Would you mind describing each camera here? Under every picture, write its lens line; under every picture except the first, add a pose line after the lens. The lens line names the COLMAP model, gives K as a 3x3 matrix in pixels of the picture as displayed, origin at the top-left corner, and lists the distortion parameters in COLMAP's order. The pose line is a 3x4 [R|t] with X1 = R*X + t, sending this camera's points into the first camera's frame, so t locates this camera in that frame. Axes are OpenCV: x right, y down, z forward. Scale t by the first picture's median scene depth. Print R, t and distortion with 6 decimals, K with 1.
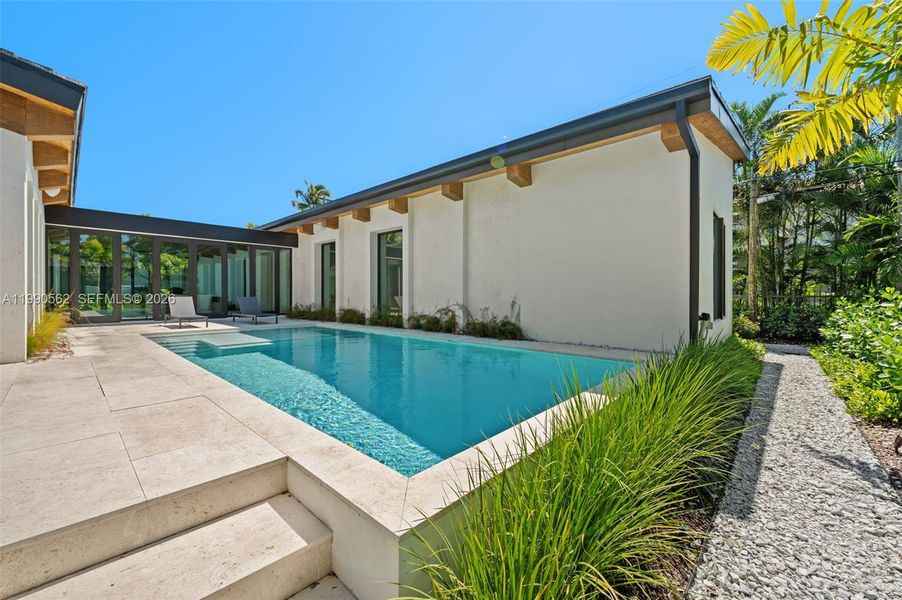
lens RADIAL K [[360.0, 0, 448.6], [0, 360.0, 296.8], [0, 0, 1]] dist [0.005264, 0.000397]
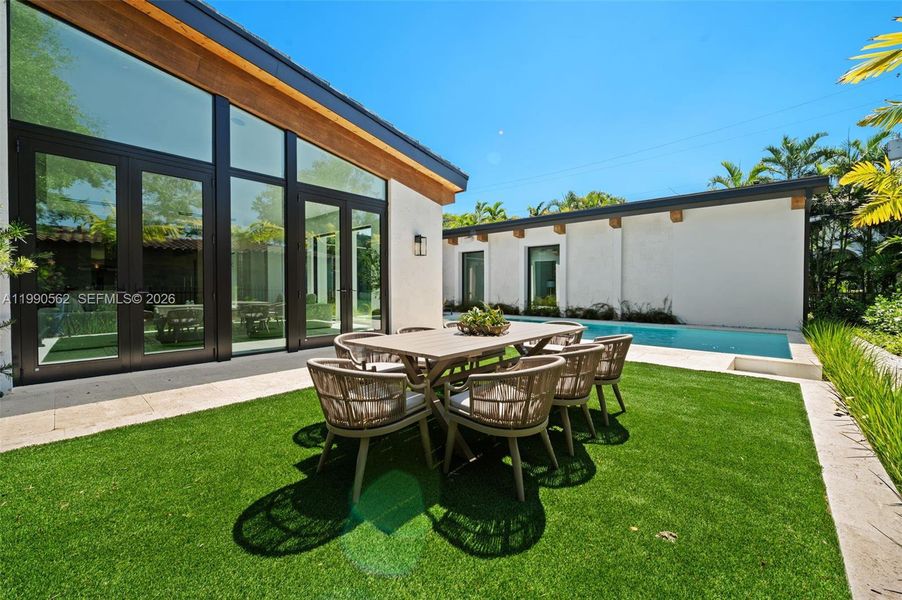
lens RADIAL K [[360.0, 0, 449.2], [0, 360.0, 300.7], [0, 0, 1]] dist [0.005264, 0.000397]
pose [[0.999959, -0.001792, 0.008853, -0.572735], [0.001526, 0.999553, 0.029865, -0.018848], [-0.008902, -0.029851, 0.999515, -0.388499]]
